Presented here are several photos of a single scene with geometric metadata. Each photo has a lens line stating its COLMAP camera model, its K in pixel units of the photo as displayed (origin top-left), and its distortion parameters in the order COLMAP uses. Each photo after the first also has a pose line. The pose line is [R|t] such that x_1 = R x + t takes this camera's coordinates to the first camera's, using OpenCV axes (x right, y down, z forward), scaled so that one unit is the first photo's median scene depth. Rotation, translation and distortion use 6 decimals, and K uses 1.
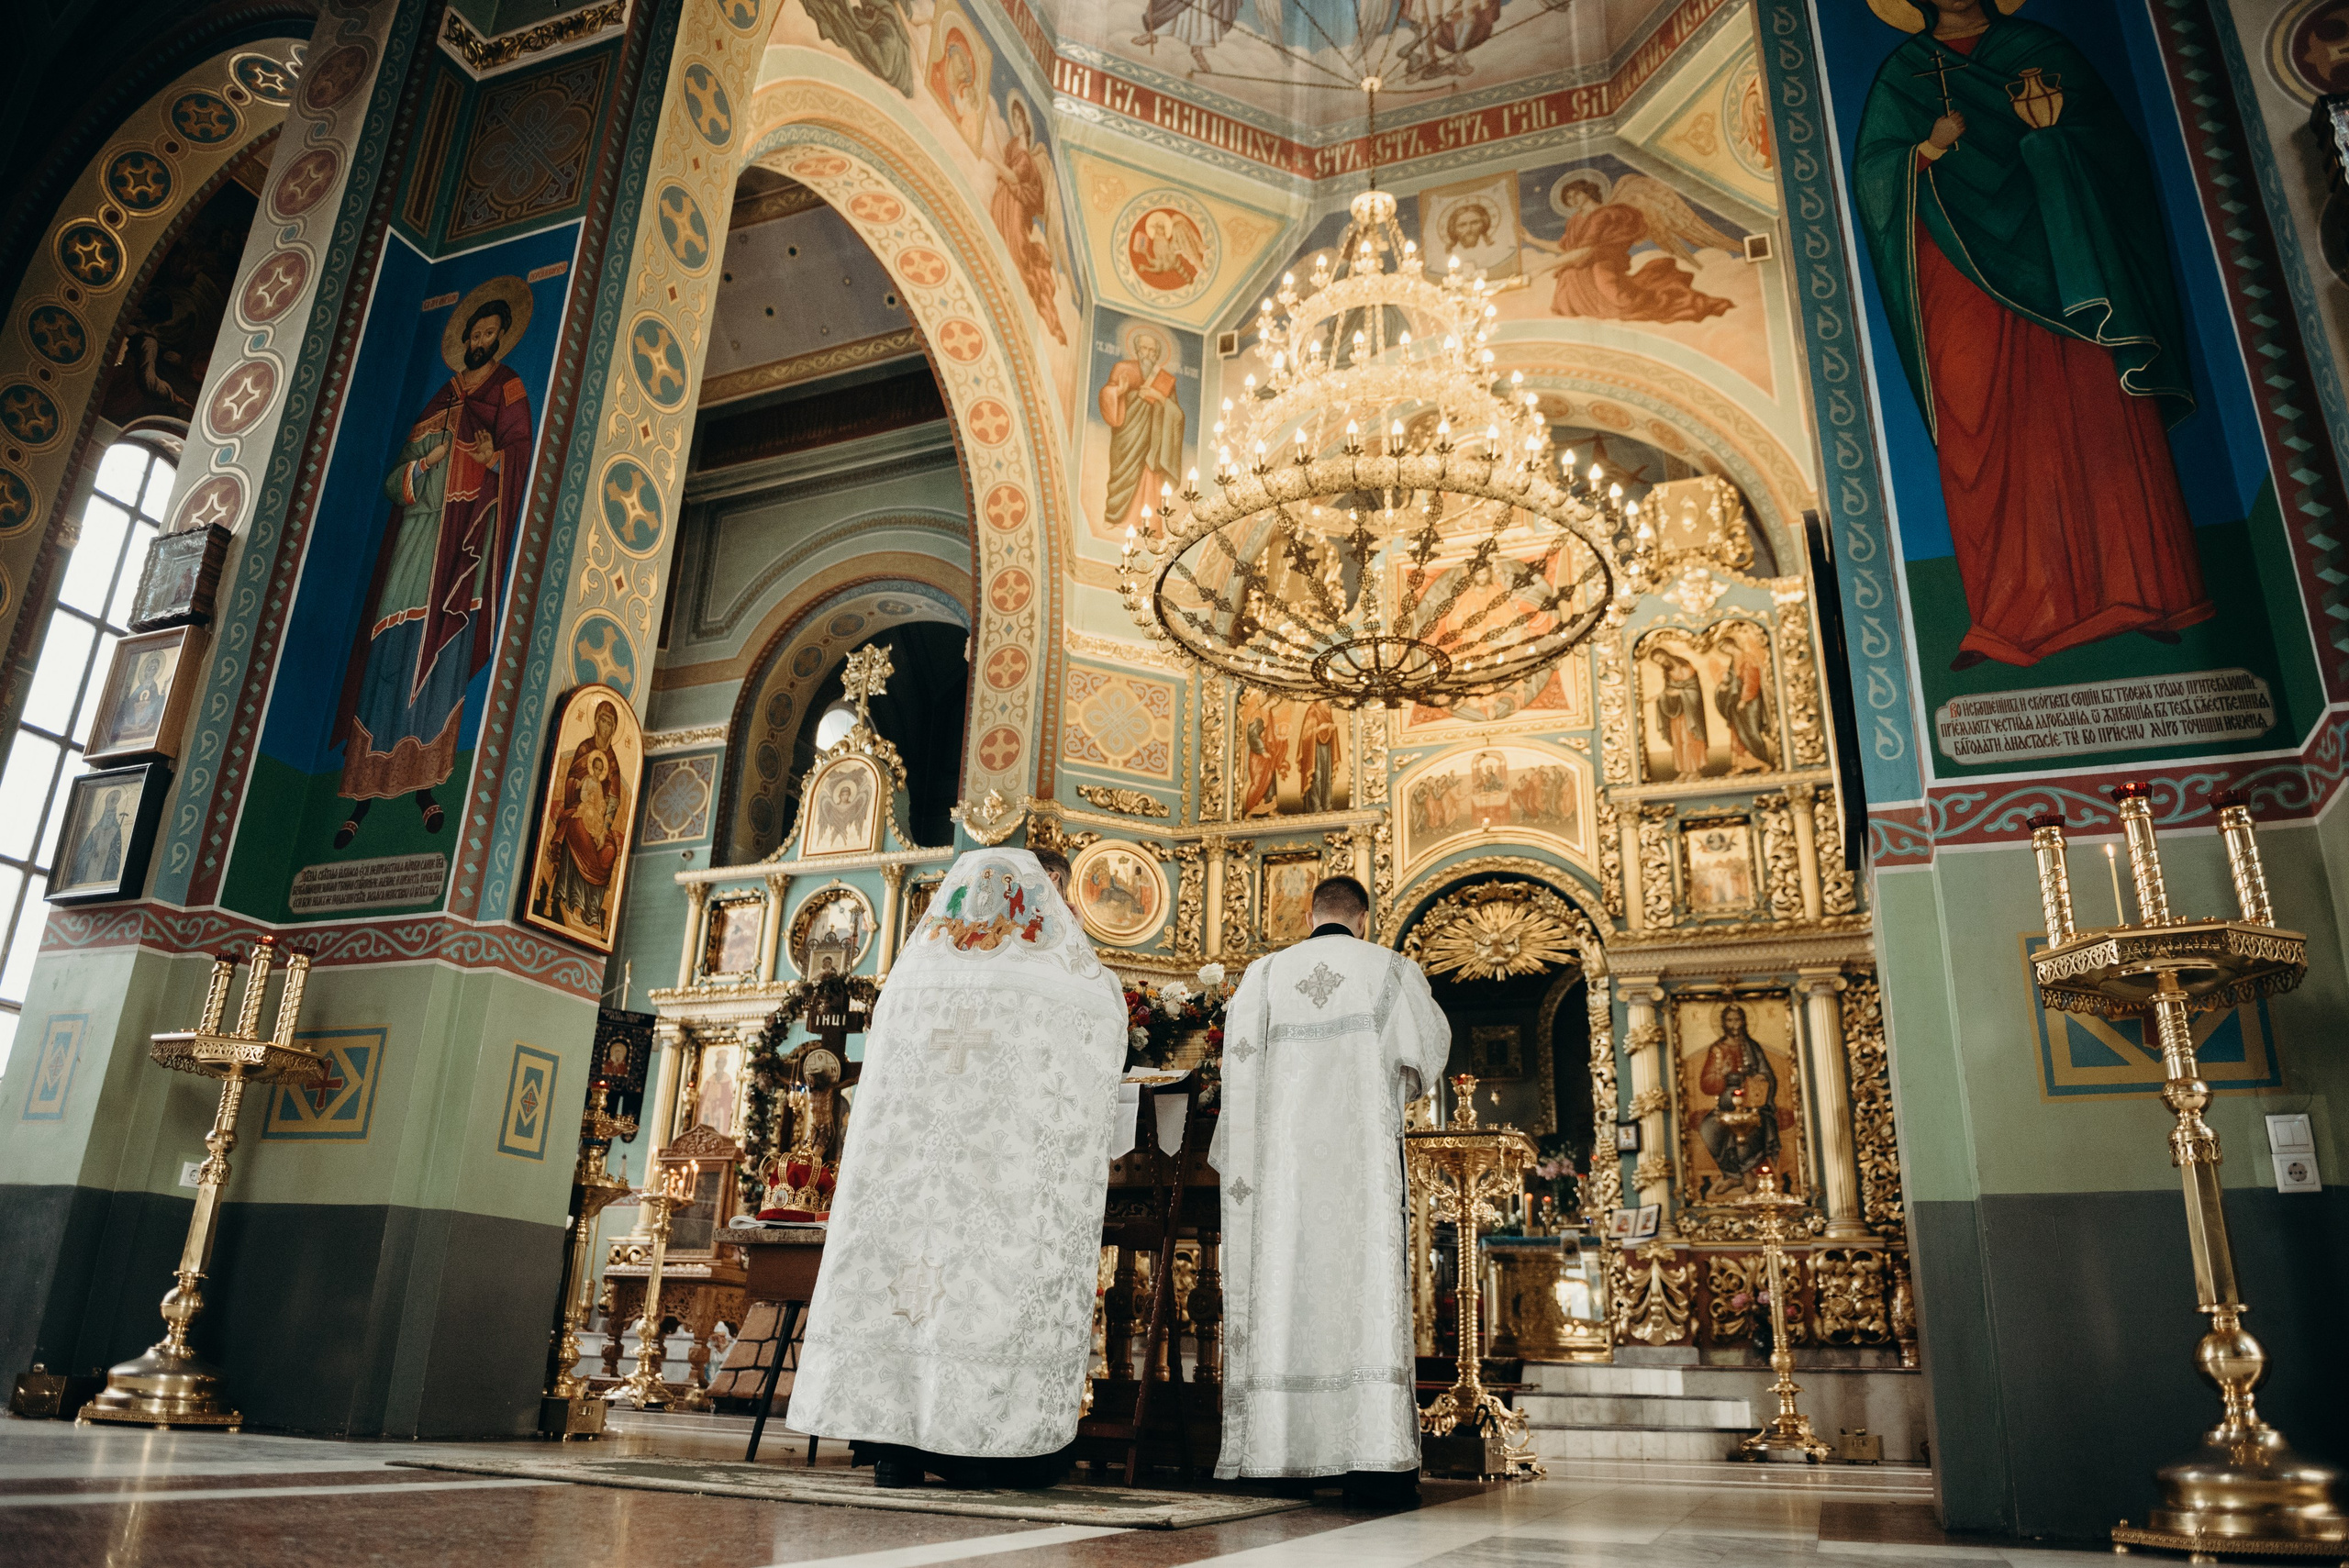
lens RADIAL K [[1604.1, 0, 1166.4], [0, 1604.1, 785.6], [0, 0, 1]] dist [-0.046322, -0.006207]
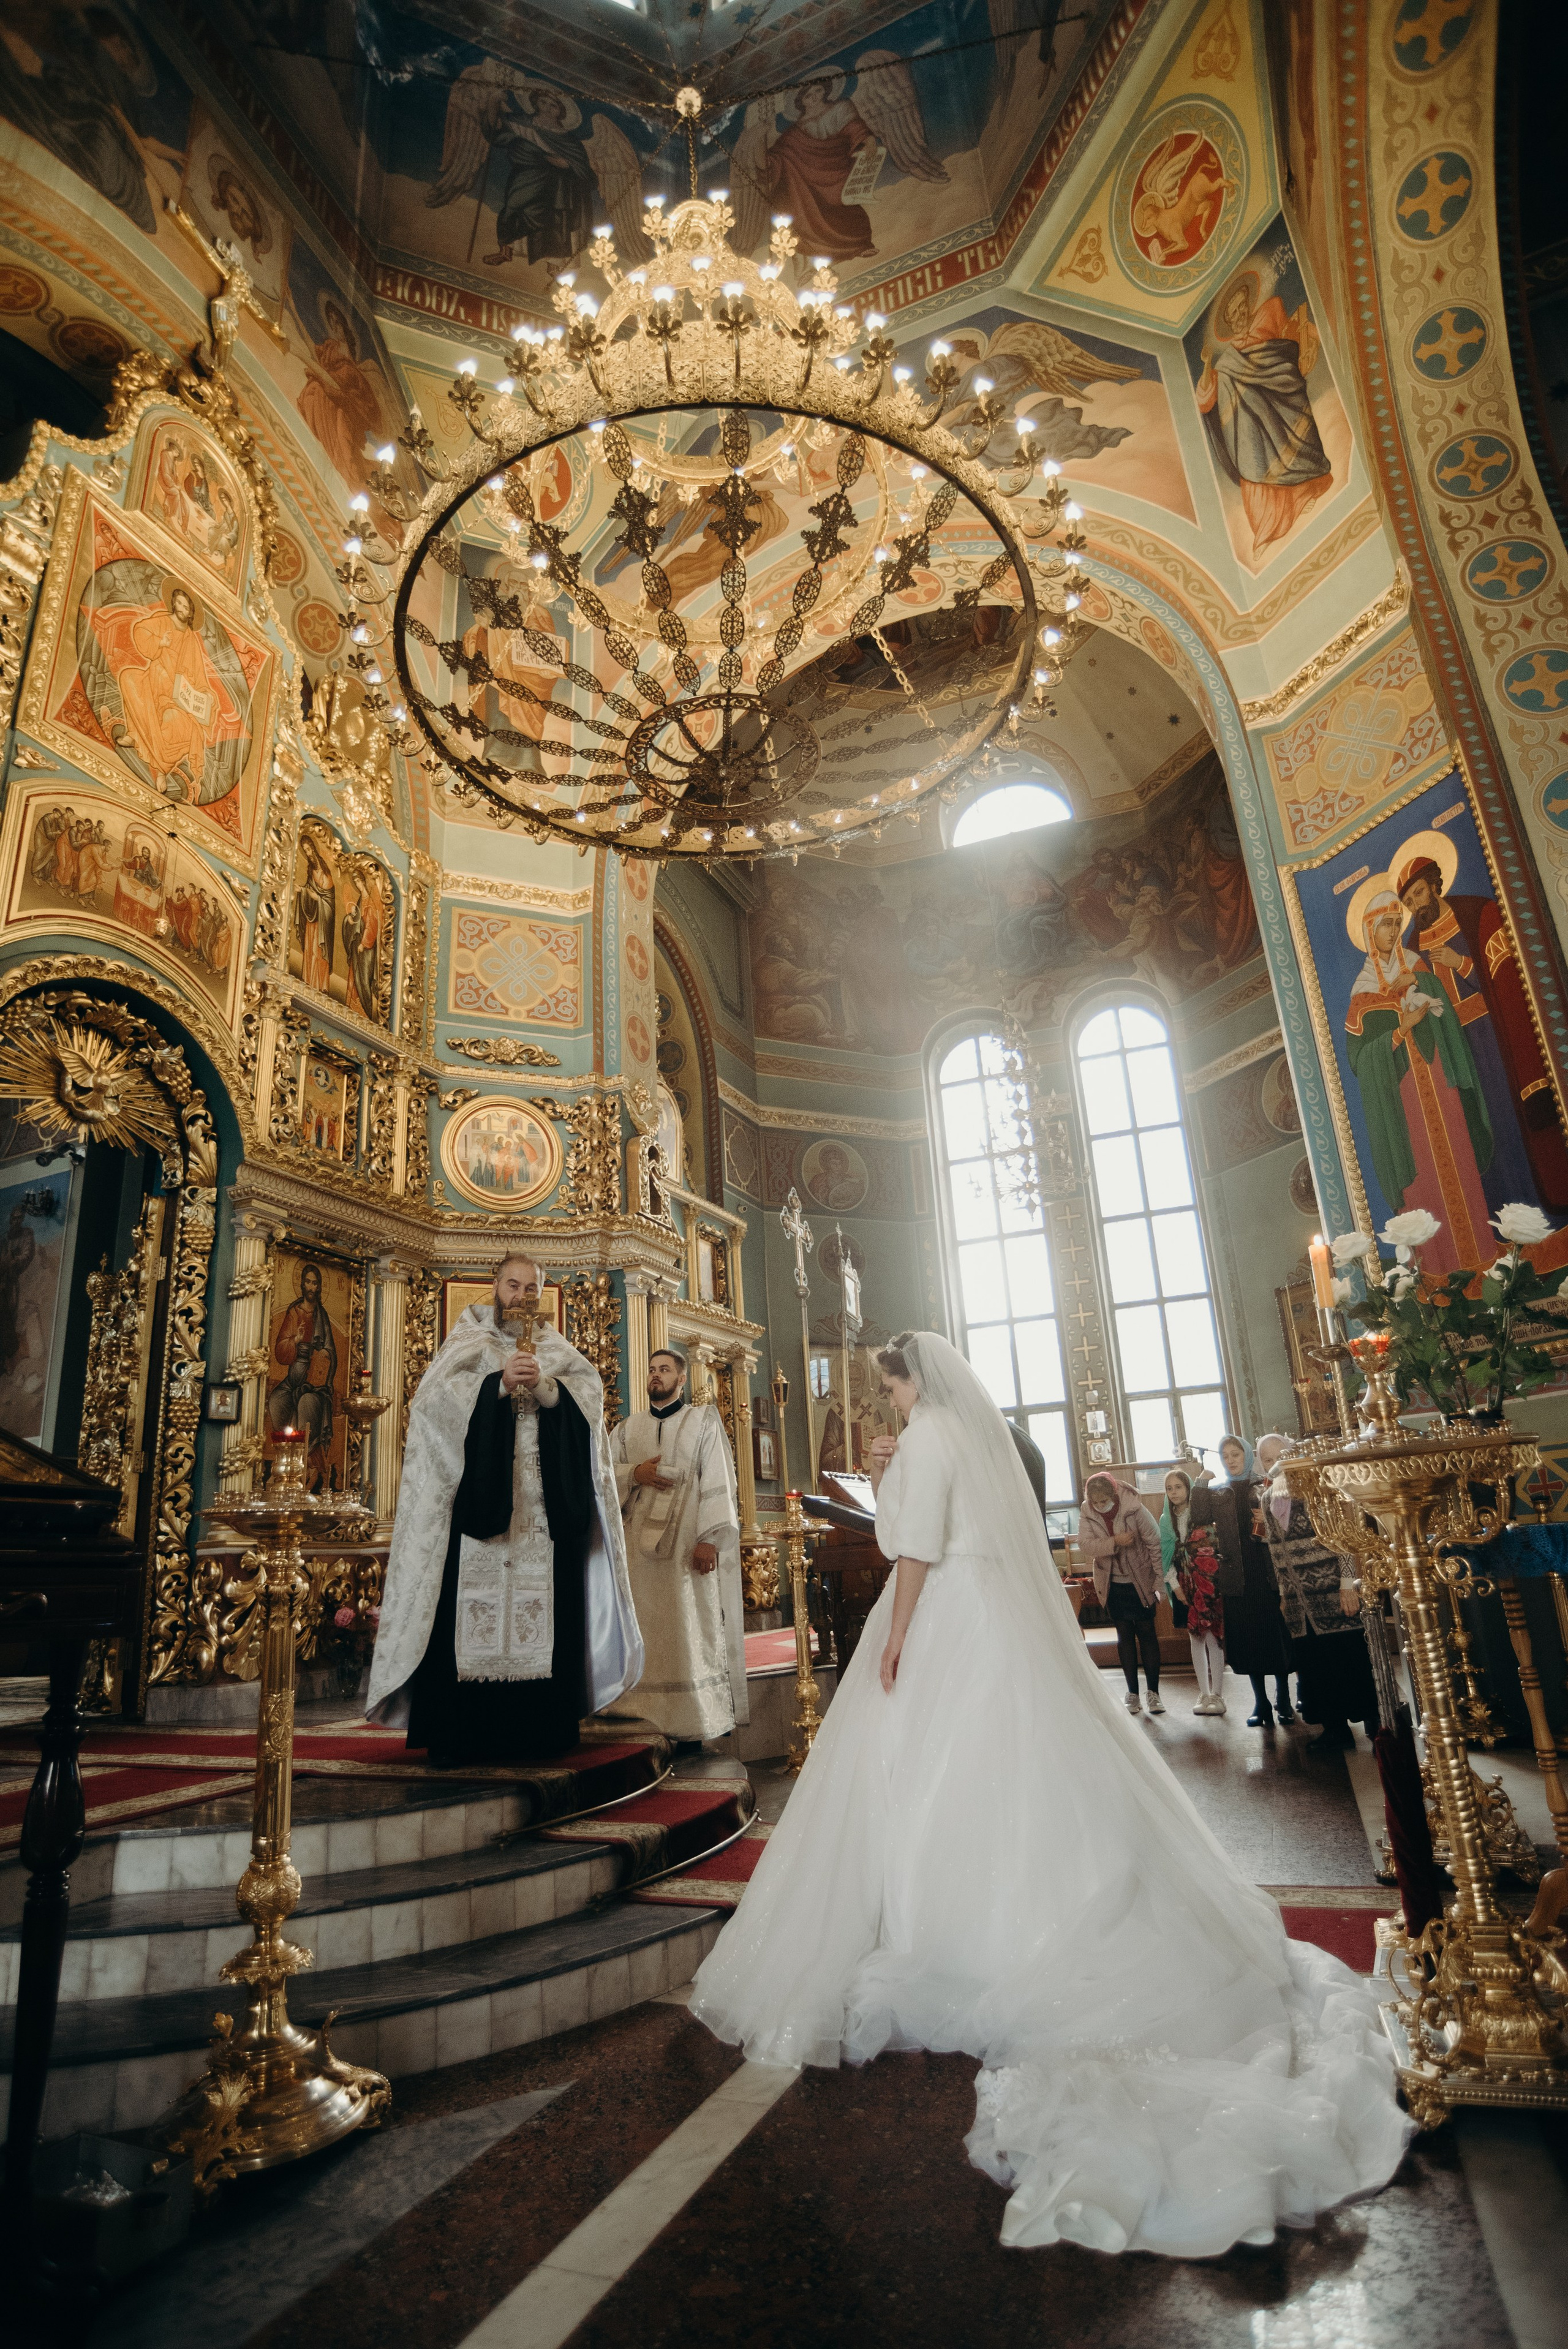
lens RADIAL K [[1198.4, 0, 770.5], [0, 1198.4, 1185.6], [0, 0, 1]] dist [-0.104974, 0.052550]
pose [[0.017201, 0.268730, 0.963062, -0.247360], [-0.298929, 0.920531, -0.251523, 0.174163], [-0.954120, -0.283560, 0.096165, 0.676868]]
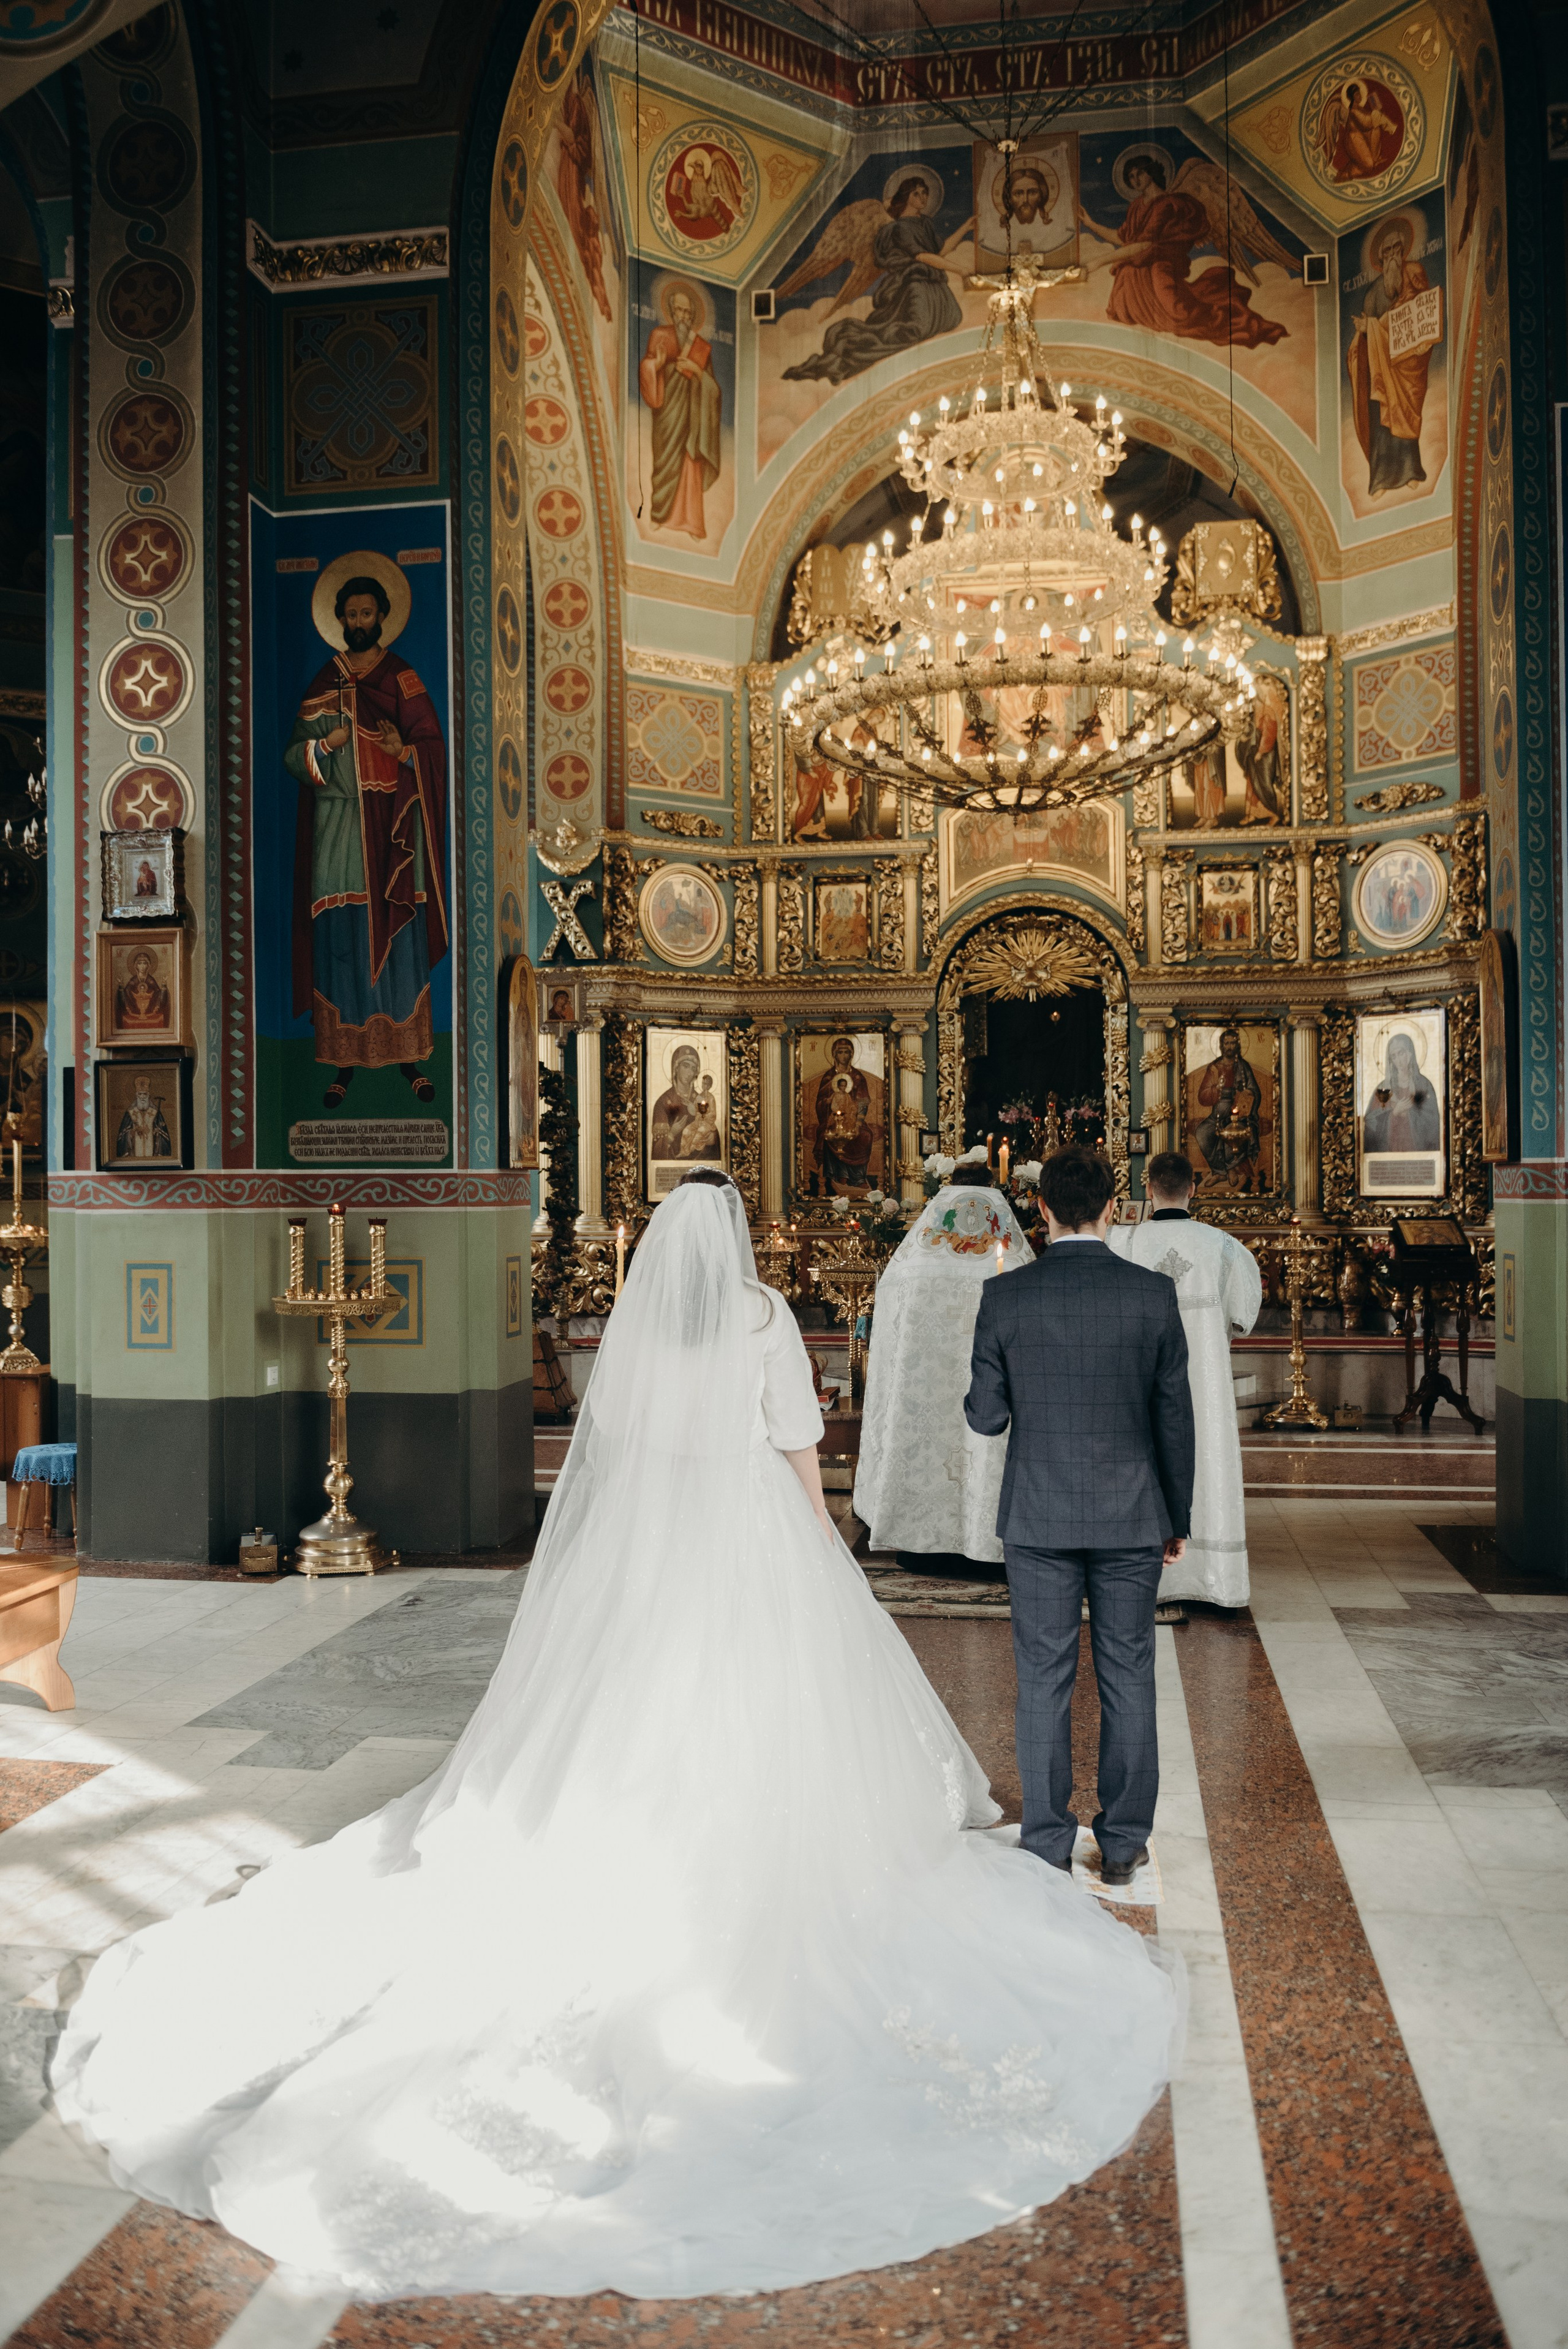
lens RADIAL K [[1812.1, 0, 778.3], [0, 1812.1, 1180.4], [0, 0, 1]] dist [-0.024642, -0.007030]
pose [[0.978208, -0.042622, 0.203204, -0.235334], [-0.031850, 0.936314, 0.349717, -0.204198], [-0.205168, -0.348568, 0.914553, -0.185402]]
